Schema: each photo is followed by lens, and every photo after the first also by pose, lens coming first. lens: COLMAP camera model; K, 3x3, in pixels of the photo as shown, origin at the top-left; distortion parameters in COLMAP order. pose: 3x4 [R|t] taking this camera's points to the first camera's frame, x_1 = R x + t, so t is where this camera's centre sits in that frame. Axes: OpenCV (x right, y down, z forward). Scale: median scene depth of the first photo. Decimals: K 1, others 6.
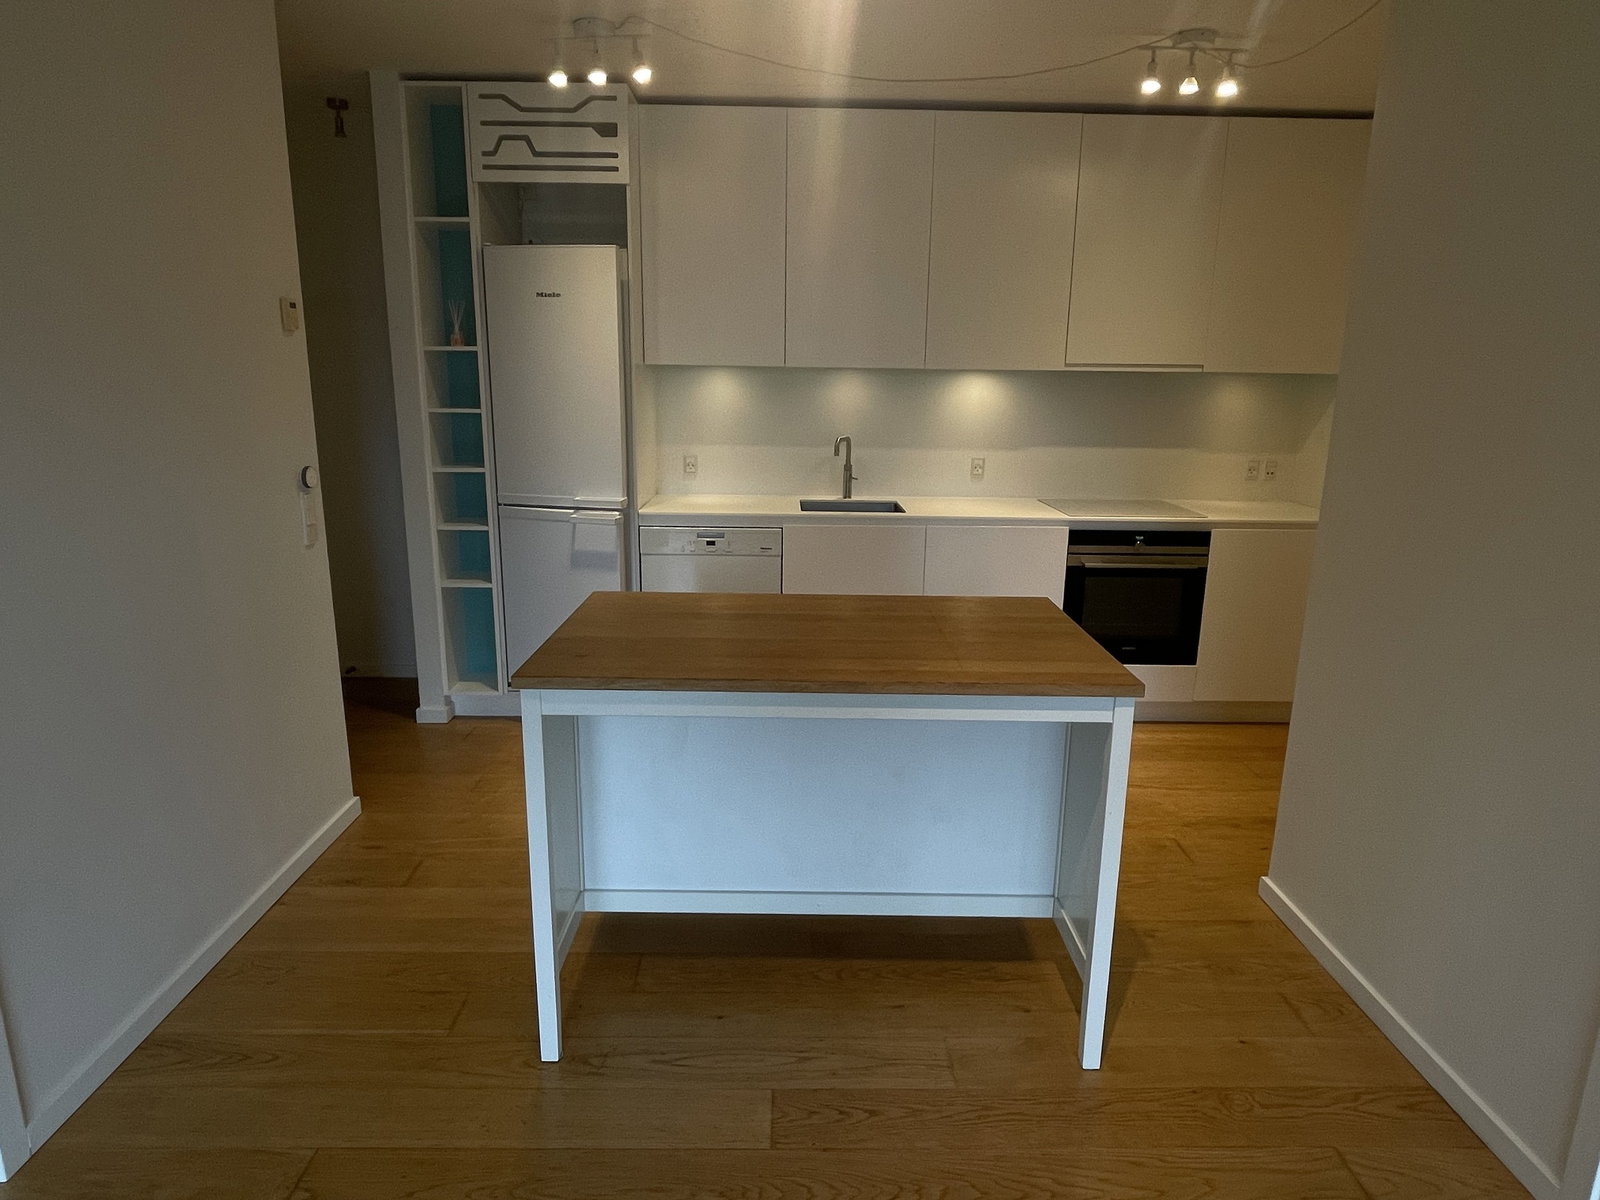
lens RADIAL K [[961.8, 0, 801.4], [0, 961.8, 594.2], [0, 0, 1]] dist [0.006544, -0.000488]
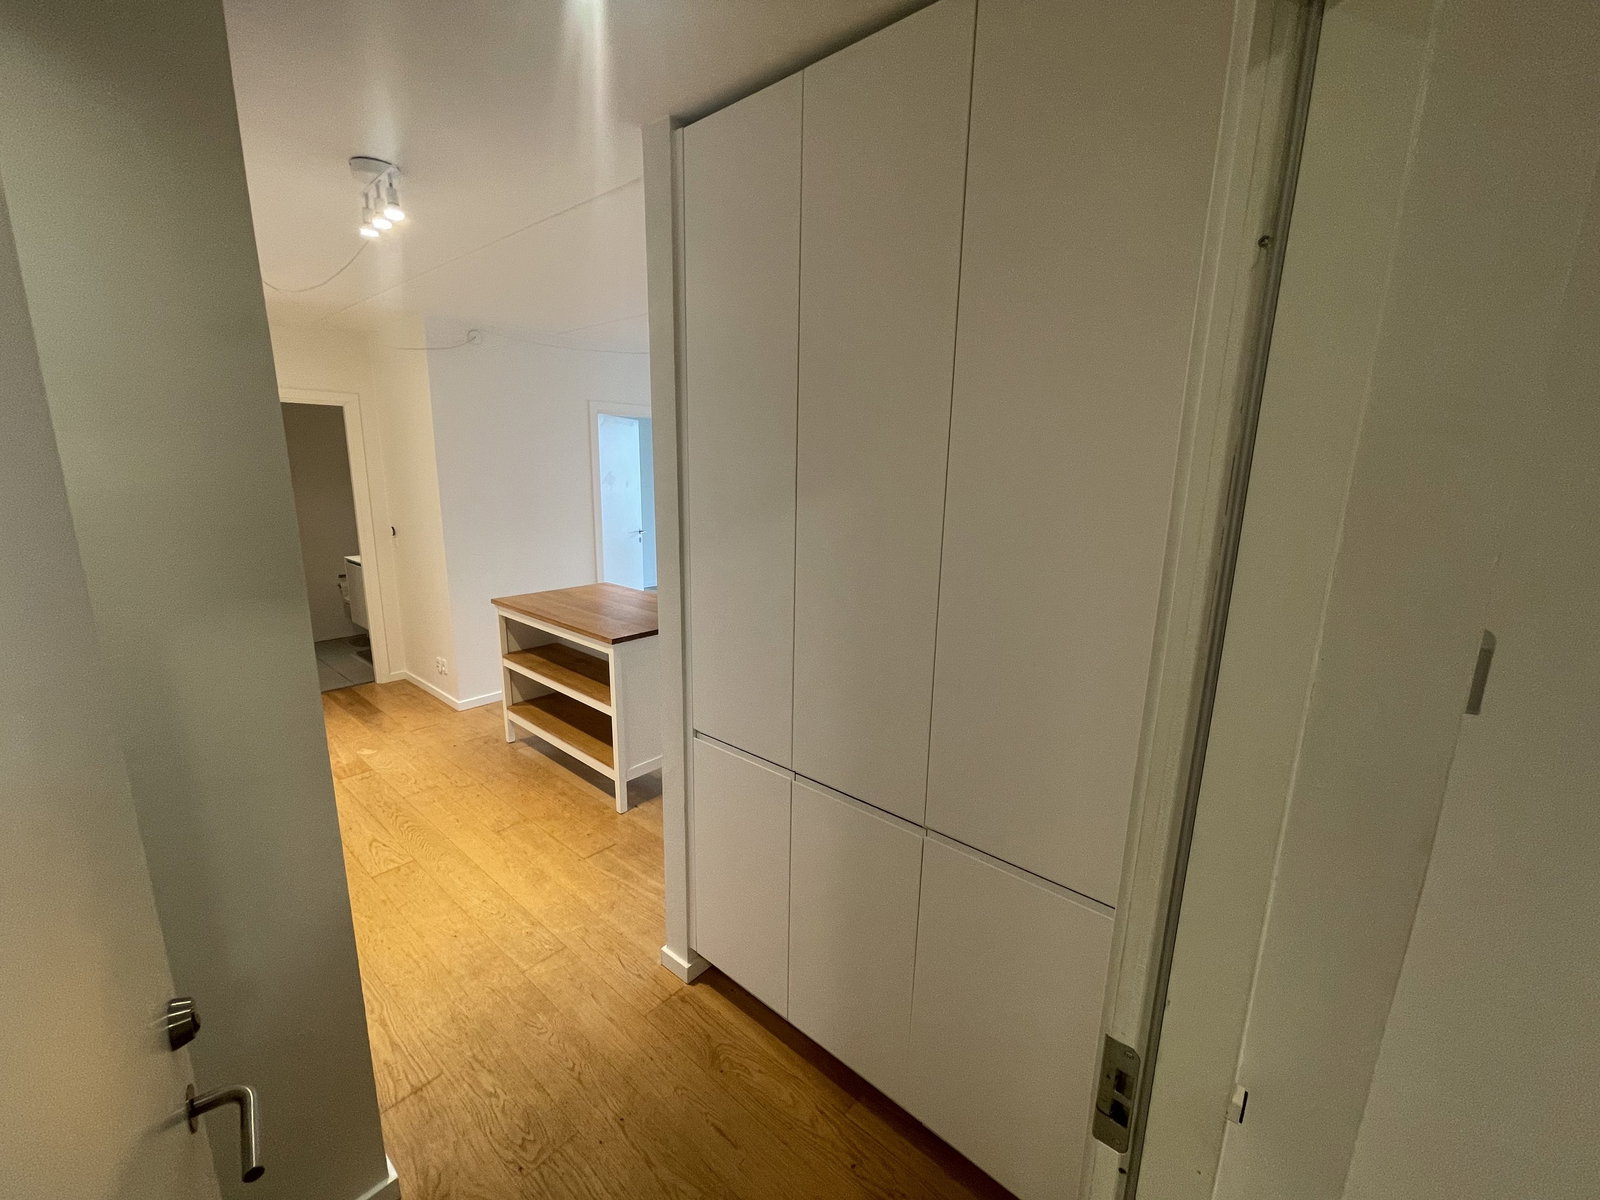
lens RADIAL K [[640.4, 0, 800.0], [0, 640.4, 598.2], [0, 0, 1]] dist [-0.008002, 0.002236]
pose [[-0.748375, -0.167032, 0.641899, -0.785549], [0.117173, 0.919257, 0.375815, -0.306443], [-0.652843, 0.356464, -0.668378, 1.014732]]
